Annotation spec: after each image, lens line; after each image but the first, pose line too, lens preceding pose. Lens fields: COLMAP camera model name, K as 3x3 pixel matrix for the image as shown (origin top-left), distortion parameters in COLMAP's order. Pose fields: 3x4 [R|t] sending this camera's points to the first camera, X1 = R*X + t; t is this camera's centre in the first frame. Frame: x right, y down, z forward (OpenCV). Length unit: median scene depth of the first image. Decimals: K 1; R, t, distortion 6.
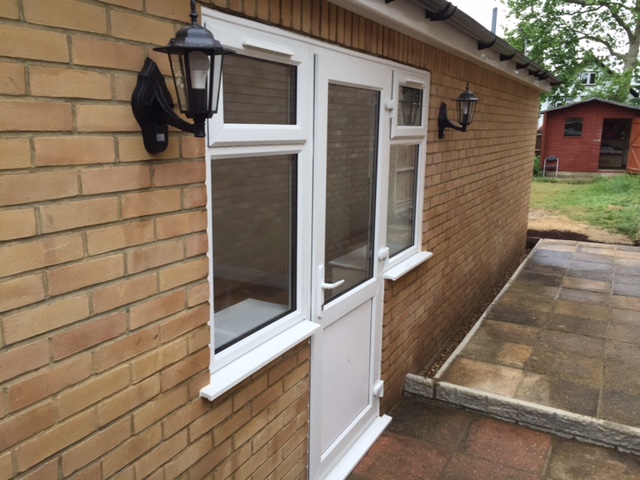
lens RADIAL K [[547.1, 0, 320.0], [0, 547.1, 240.0], [0, 0, 1]] dist [0.064766, -0.085793]
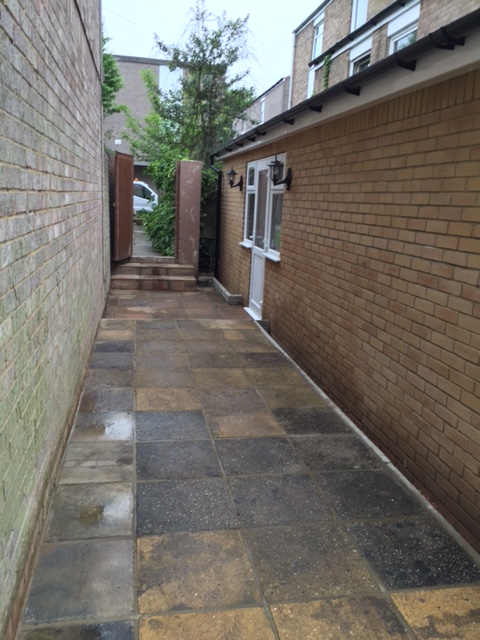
lens RADIAL K [[543.2, 0, 241.8], [0, 543.2, 322.1], [0, 0, 1]] dist [0.069613, -0.102071]
pose [[-0.770268, 0.087223, -0.631727, 1.250399], [-0.192263, 0.912749, 0.360450, -0.353109], [0.608048, 0.399101, -0.686292, 1.995112]]
